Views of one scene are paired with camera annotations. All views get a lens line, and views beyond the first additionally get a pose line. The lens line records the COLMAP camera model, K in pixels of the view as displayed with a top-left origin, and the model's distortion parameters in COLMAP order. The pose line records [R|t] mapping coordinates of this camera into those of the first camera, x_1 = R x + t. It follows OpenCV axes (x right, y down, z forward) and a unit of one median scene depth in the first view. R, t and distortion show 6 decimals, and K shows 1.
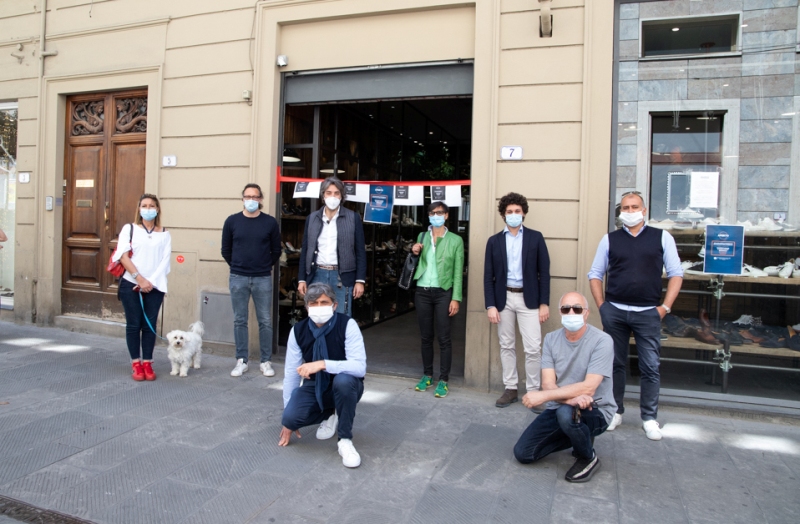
lens RADIAL K [[572.2, 0, 394.2], [0, 572.2, 255.4], [0, 0, 1]] dist [-0.079747, -0.000808]
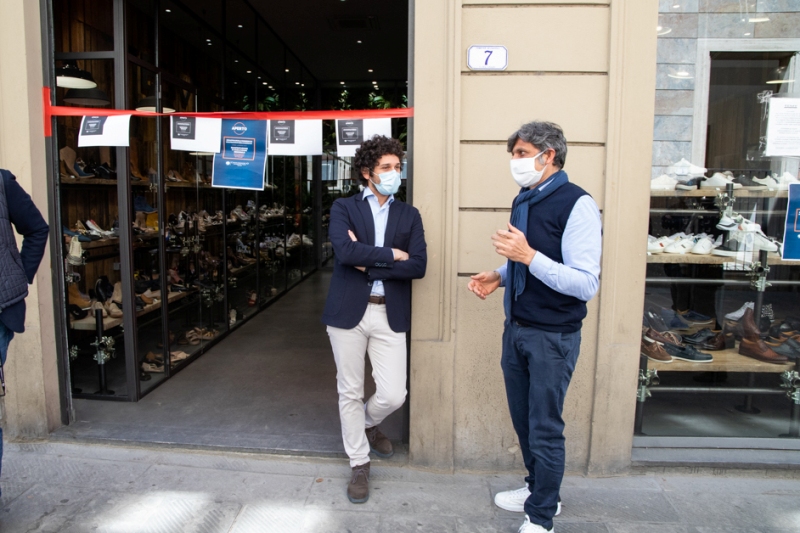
lens RADIAL K [[569.3, 0, 390.2], [0, 569.3, 264.0], [0, 0, 1]] dist [-0.105887, 0.048776]
pose [[0.963760, -0.053261, 0.261401, -0.035152], [0.030969, 0.995579, 0.088674, -0.027409], [-0.264968, -0.077365, 0.961148, 0.428688]]
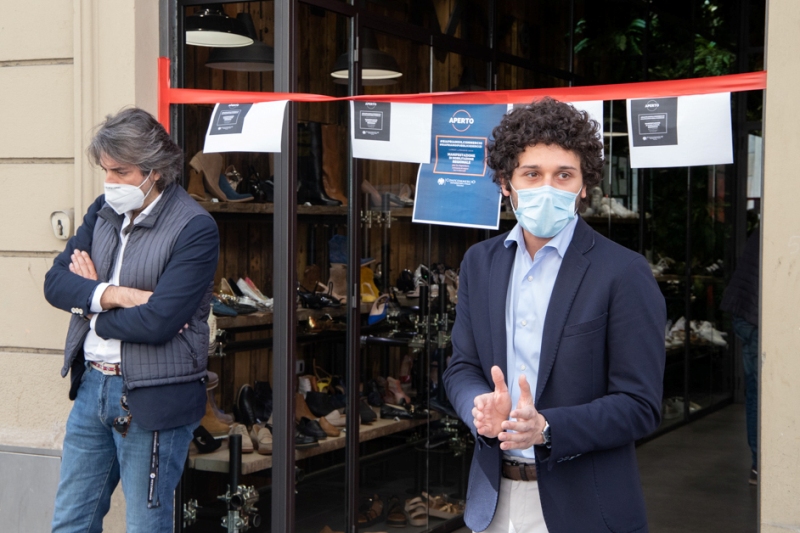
lens RADIAL K [[1331.7, 0, 399.0], [0, 1331.7, 271.5], [0, 0, 1]] dist [0.177876, 0.000000]
pose [[0.988563, -0.017684, -0.149766, 0.047912], [0.016157, 0.999804, -0.011406, -0.023718], [0.149938, 0.008856, 0.988656, 0.271732]]
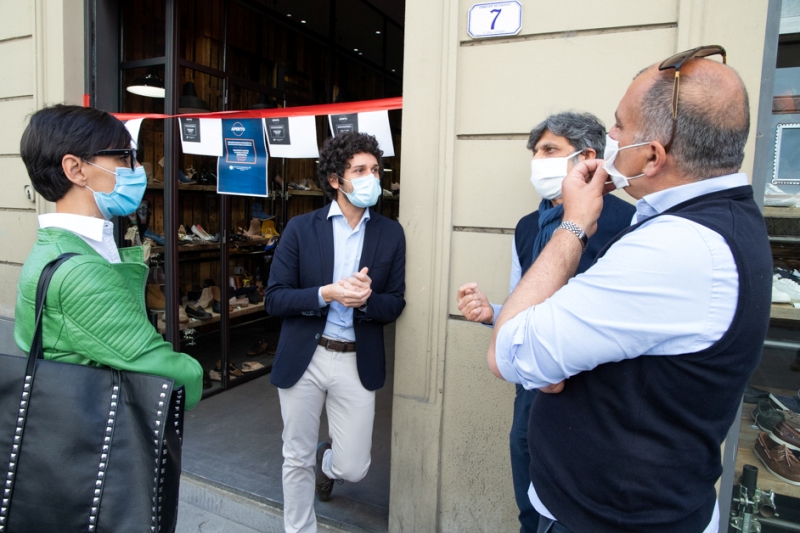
lens RADIAL K [[569.3, 0, 375.7], [0, 569.3, 262.9], [0, 0, 1]] dist [-0.105887, 0.048776]
pose [[0.992321, 0.012529, -0.123055, 0.154115], [-0.005022, 0.998117, 0.061130, -0.028847], [0.123589, -0.060043, 0.990515, 0.524770]]
